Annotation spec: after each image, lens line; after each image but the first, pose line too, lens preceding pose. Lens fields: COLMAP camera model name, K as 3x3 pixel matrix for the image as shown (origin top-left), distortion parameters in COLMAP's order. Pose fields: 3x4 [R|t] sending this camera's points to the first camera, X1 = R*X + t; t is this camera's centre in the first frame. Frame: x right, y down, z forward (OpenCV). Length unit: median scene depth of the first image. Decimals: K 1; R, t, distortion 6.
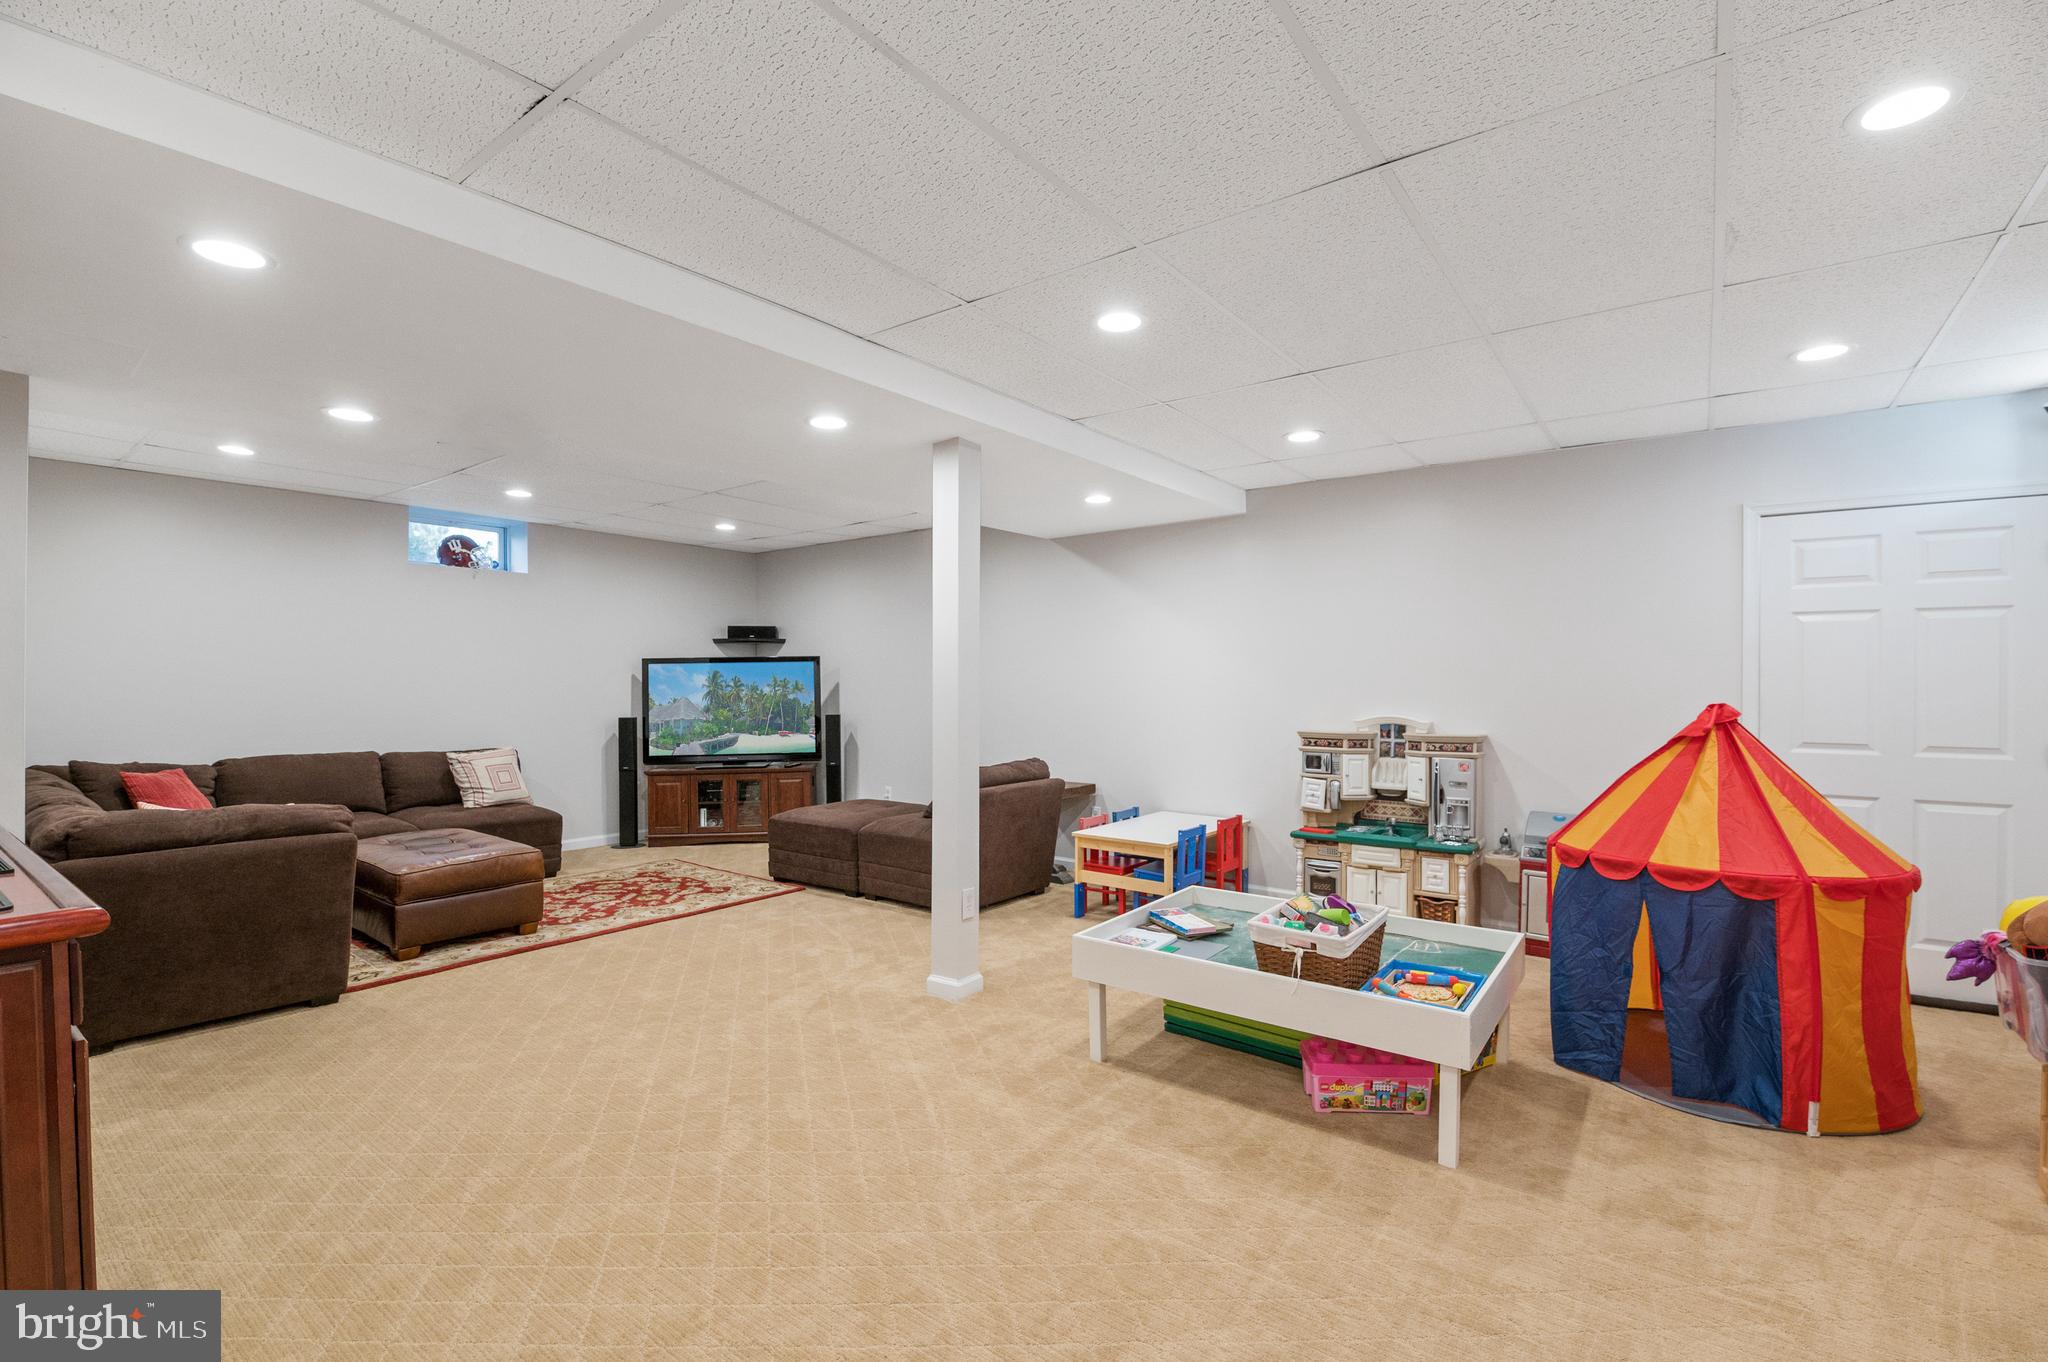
lens RADIAL K [[914.9, 0, 1025.4], [0, 914.9, 670.3], [0, 0, 1]] dist [-0.000597, 0.000073]
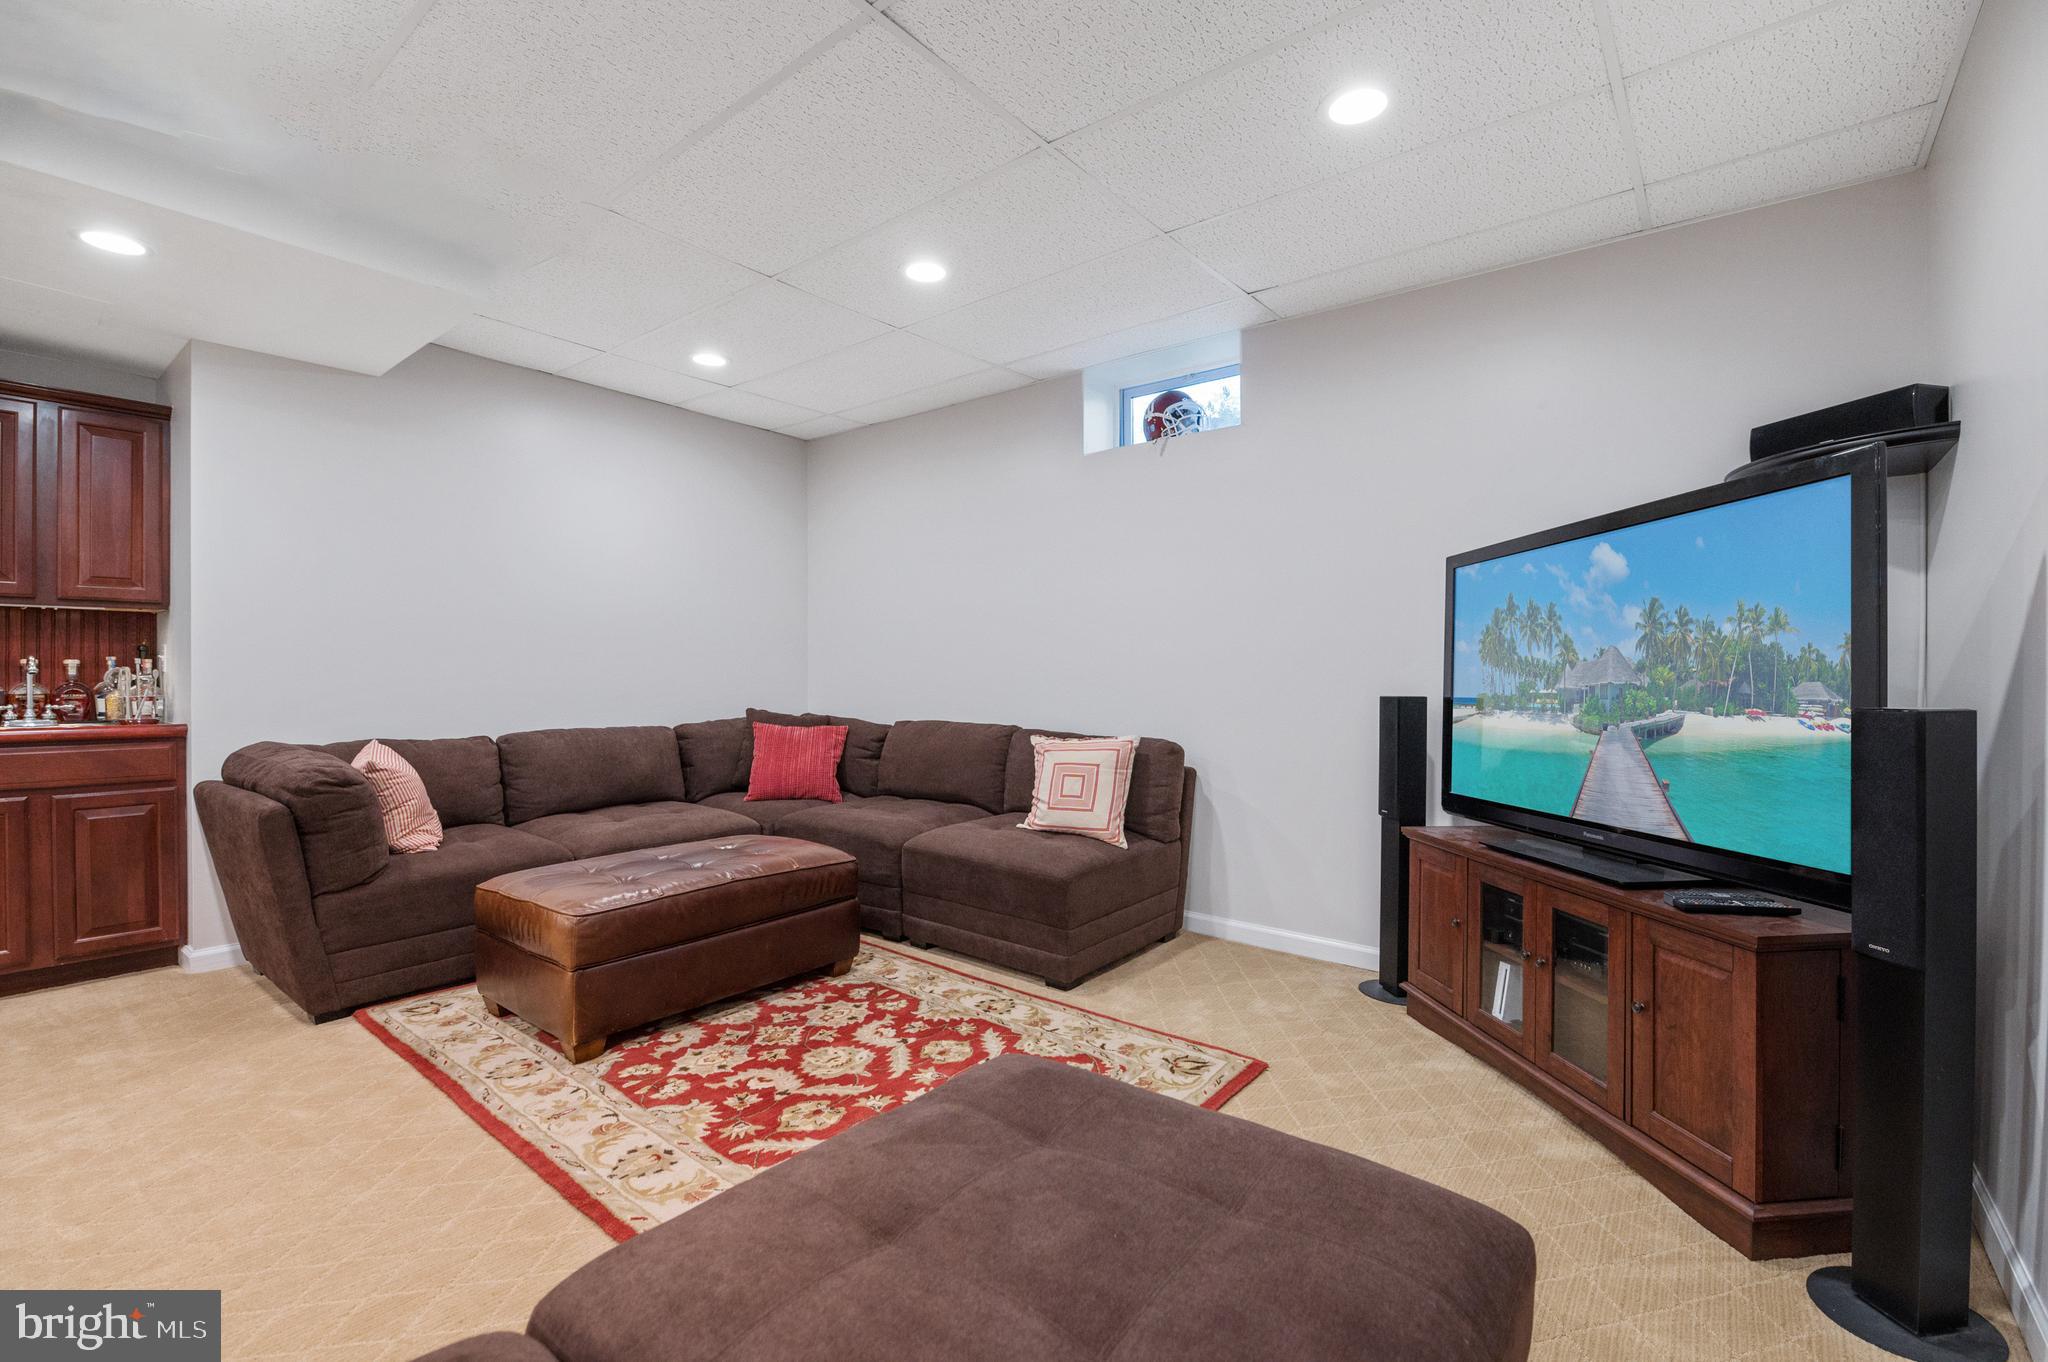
lens RADIAL K [[899.6, 0, 1023.3], [0, 899.6, 669.7], [0, 0, 1]] dist [-0.027812, -0.000551]
pose [[-0.030845, 0.007342, -0.999497, -0.006271], [0.020645, 0.999764, 0.006707, 0.042415], [0.999311, -0.020428, -0.030990, 1.100552]]
